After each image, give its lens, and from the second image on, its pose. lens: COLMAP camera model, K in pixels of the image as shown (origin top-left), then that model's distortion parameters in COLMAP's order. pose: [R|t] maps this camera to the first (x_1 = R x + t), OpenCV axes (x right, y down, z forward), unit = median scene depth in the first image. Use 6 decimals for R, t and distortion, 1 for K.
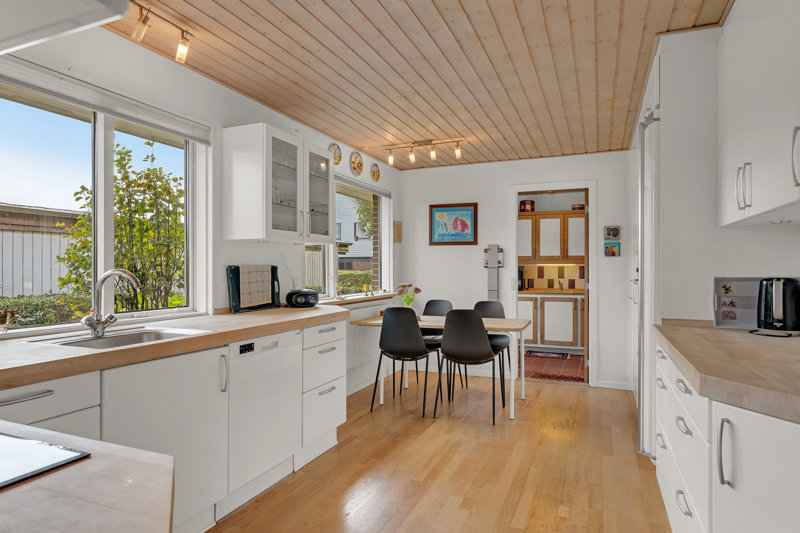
lens RADIAL K [[449.6, 0, 403.0], [0, 449.6, 269.5], [0, 0, 1]] dist [-0.003469, 0.000267]
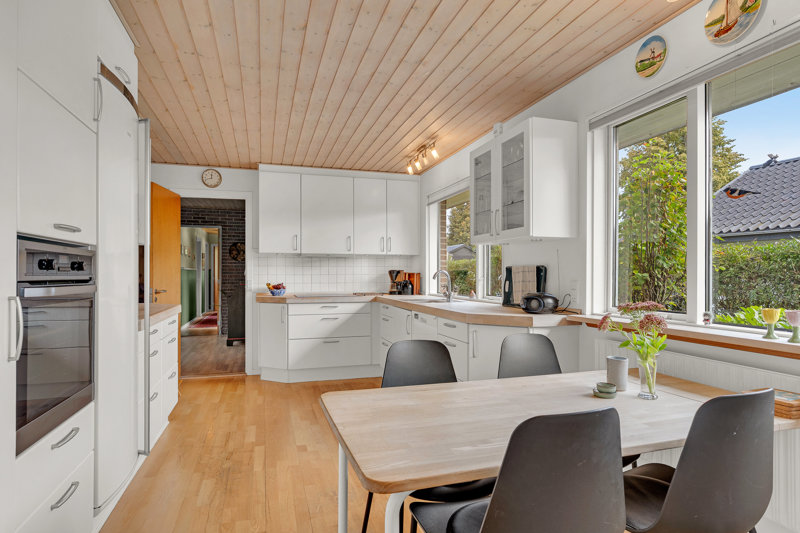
lens RADIAL K [[479.6, 0, 416.0], [0, 479.6, 275.6], [0, 0, 1]] dist [-0.001788, -0.000020]
pose [[-0.754913, 0.000741, -0.655824, 0.384302], [-0.002503, 0.999989, 0.004011, 0.006084], [0.655820, 0.004670, -0.754903, 1.080221]]
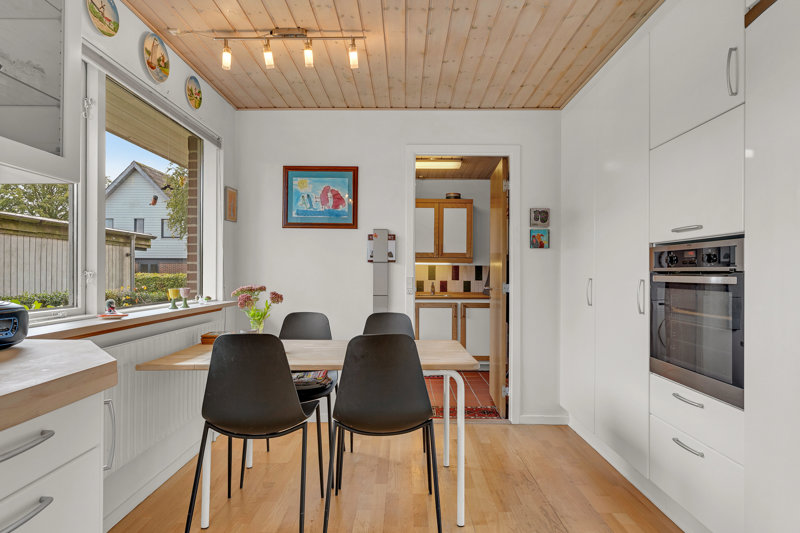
lens RADIAL K [[449.6, 0, 403.0], [0, 449.6, 269.5], [0, 0, 1]] dist [-0.003469, 0.000267]
pose [[0.926538, 0.008489, 0.376106, -0.029073], [-0.004973, 0.999934, -0.010317, 0.015089], [-0.376169, 0.007689, 0.926519, 0.384887]]
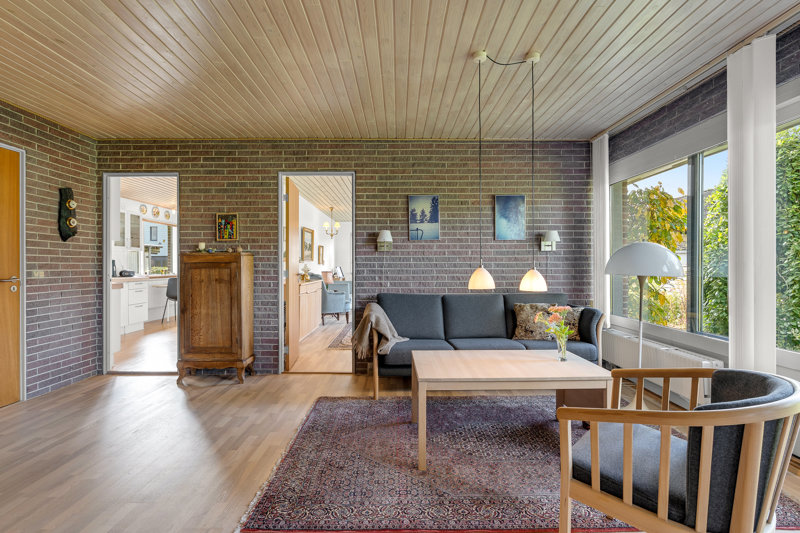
lens RADIAL K [[397.6, 0, 401.5], [0, 397.6, 264.6], [0, 0, 1]] dist [-0.003139, -0.000223]
pose [[0.916783, -0.001809, 0.399382, 0.197619], [0.004563, 0.999972, -0.005943, 0.025664], [-0.399360, 0.007271, 0.916765, -1.105868]]
